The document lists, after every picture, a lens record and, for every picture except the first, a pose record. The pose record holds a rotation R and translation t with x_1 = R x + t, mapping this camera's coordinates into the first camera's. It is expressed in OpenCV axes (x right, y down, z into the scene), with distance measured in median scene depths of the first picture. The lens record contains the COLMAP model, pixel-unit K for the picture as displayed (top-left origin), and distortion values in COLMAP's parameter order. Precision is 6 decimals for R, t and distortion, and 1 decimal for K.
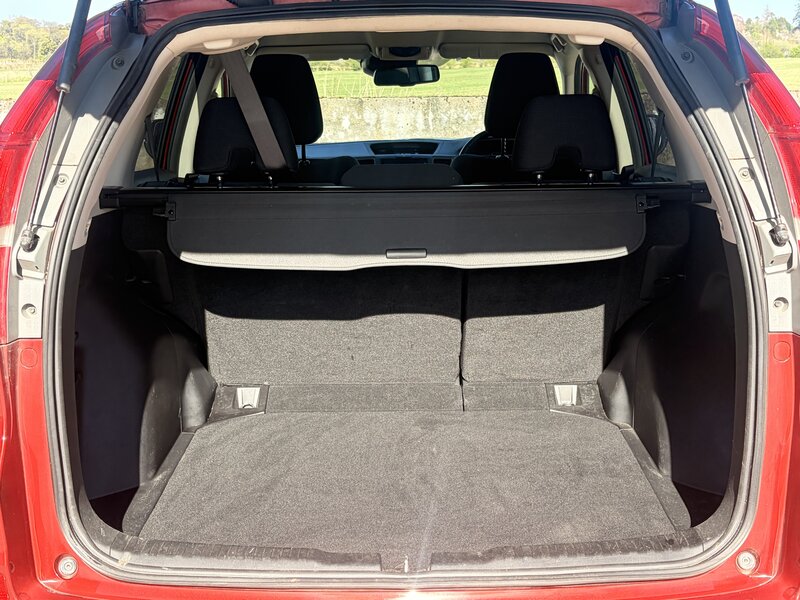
lens RADIAL K [[1075.2, 0, 400.0], [0, 1075.2, 300.0], [0, 0, 1]] dist [0.001031, 0.003158]
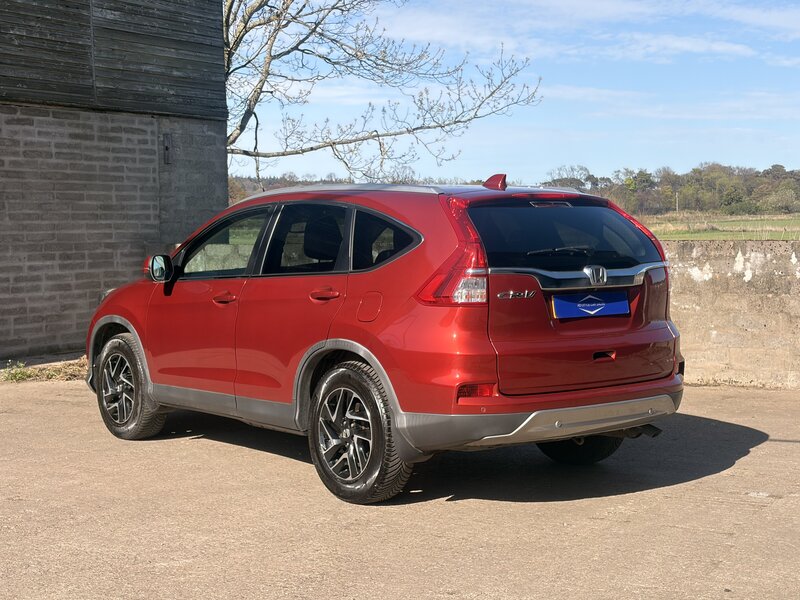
lens RADIAL K [[1251.7, 0, 389.8], [0, 1251.7, 298.9], [0, 0, 1]] dist [0.267029, -1.061365]
pose [[0.833111, 0.033447, -0.552094, 0.634439], [-0.115697, 0.986626, -0.114816, 0.097787], [0.540870, 0.159530, 0.825839, -0.449297]]
